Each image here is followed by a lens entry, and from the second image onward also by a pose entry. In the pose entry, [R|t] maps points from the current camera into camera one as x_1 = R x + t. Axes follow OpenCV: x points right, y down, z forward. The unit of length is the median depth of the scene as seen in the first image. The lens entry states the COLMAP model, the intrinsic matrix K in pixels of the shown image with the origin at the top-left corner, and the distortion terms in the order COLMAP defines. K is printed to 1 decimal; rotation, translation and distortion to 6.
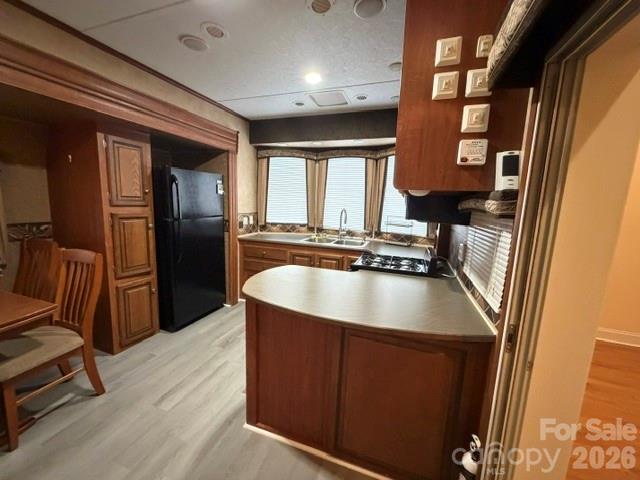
lens RADIAL K [[254.6, 0, 317.9], [0, 254.6, 240.1], [0, 0, 1]] dist [0.001311, -0.000629]
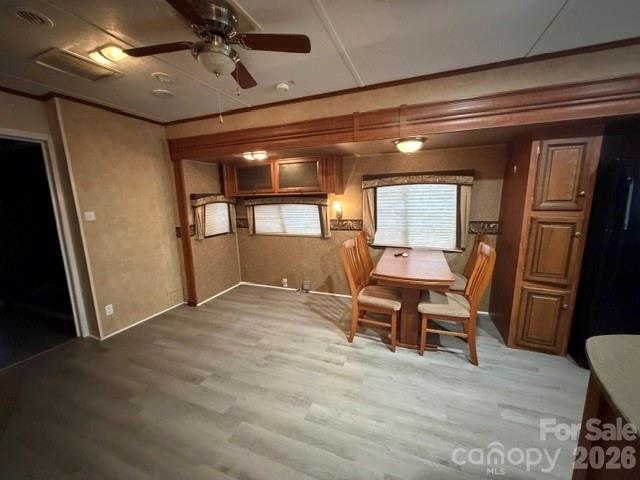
lens RADIAL K [[254.6, 0, 316.0], [0, 254.6, 239.4], [0, 0, 1]] dist [0.001311, -0.000629]
pose [[-0.056518, 0.134025, -0.989365, 0.295681], [-0.123502, 0.982400, 0.140136, -0.057740], [0.990734, 0.130109, -0.038971, 0.195136]]
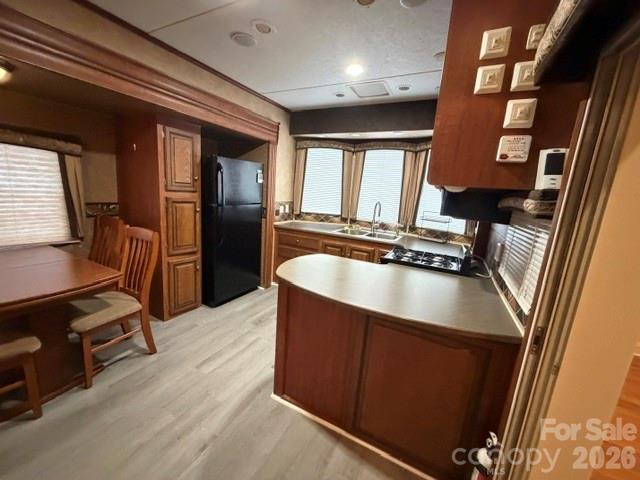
lens RADIAL K [[254.6, 0, 318.5], [0, 254.6, 240.1], [0, 0, 1]] dist [0.001311, -0.000629]
pose [[0.990159, 0.060864, -0.126022, 0.007664], [-0.056416, 0.997662, 0.038570, 0.003092], [0.128075, -0.031080, 0.991277, -0.035921]]
